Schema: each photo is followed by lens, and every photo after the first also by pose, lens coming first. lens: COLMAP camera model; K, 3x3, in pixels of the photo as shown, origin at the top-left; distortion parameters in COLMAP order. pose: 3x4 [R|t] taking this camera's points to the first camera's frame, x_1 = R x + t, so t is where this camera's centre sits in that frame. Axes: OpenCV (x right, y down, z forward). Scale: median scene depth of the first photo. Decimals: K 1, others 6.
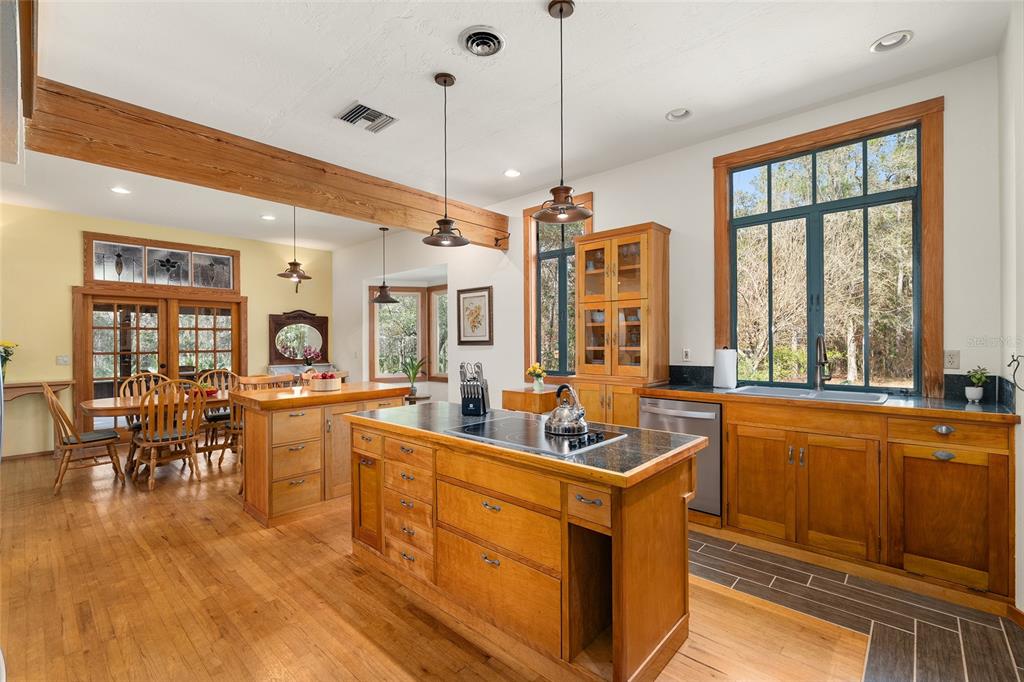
lens RADIAL K [[448.0, 0, 512.0], [0, 448.0, 341.0], [0, 0, 1]] dist [-0.003586, -0.000216]
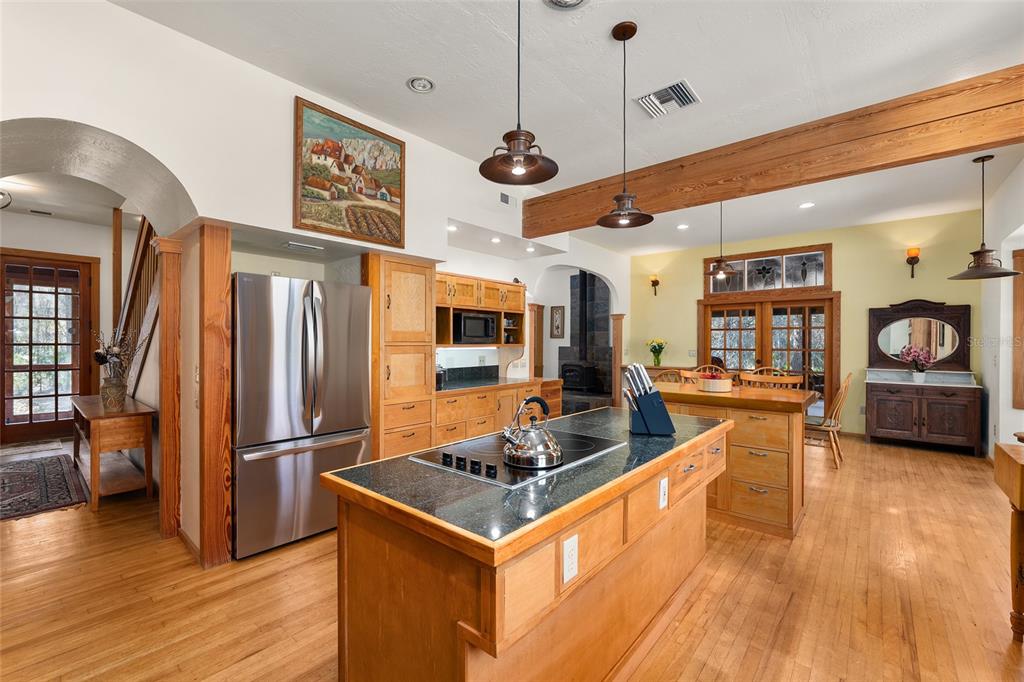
lens RADIAL K [[427.9, 0, 512.0], [0, 427.9, 341.0], [0, 0, 1]] dist [-0.001267, -0.000067]
pose [[0.032712, 0.002224, -0.999462, 0.323208], [-0.001570, 0.999996, 0.002174, 0.002370], [0.999464, 0.001498, 0.032715, 0.374445]]
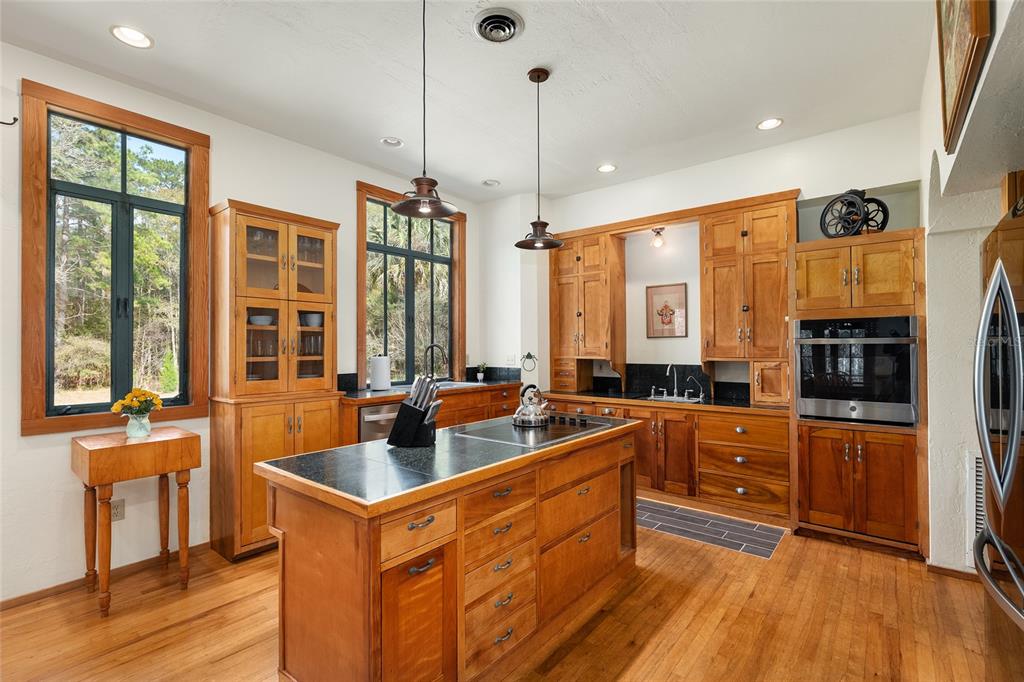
lens RADIAL K [[464.2, 0, 511.2], [0, 464.2, 341.2], [0, 0, 1]] dist [-0.003073, 0.000055]
pose [[-0.058588, 0.019028, 0.998101, -0.438277], [0.005450, 0.999810, -0.018741, 0.002448], [-0.998267, 0.004341, -0.058681, 0.445688]]
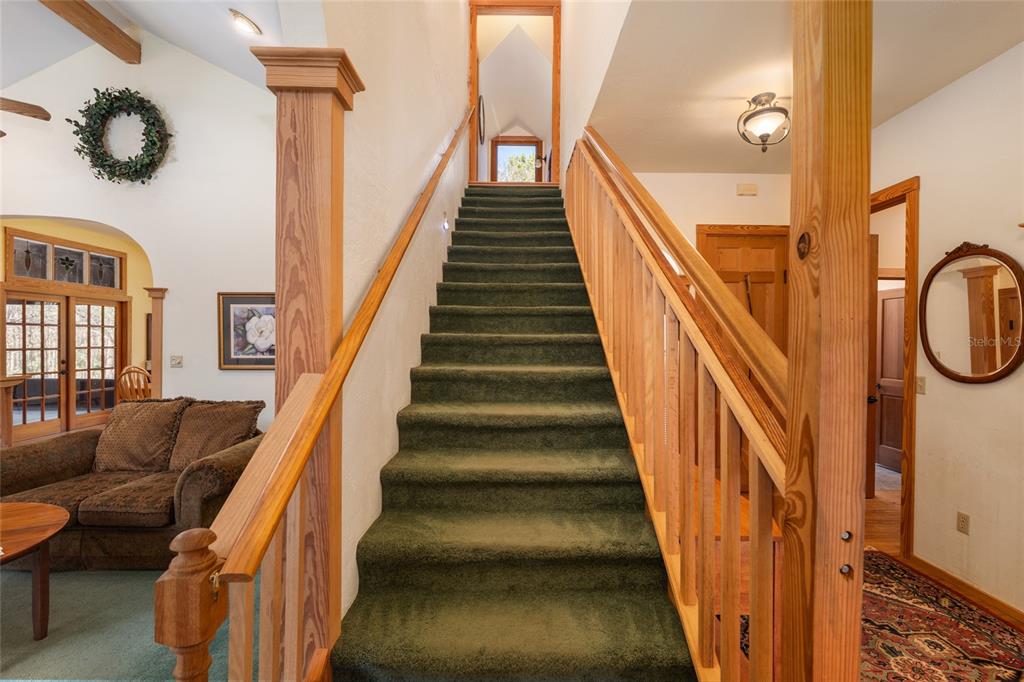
lens RADIAL K [[448.0, 0, 512.0], [0, 448.0, 341.0], [0, 0, 1]] dist [-0.003586, -0.000216]
pose [[0.739694, 0.007306, 0.672904, -0.793981], [-0.012237, 0.999922, 0.002596, -0.008383], [-0.672832, -0.010155, 0.739725, -0.498850]]
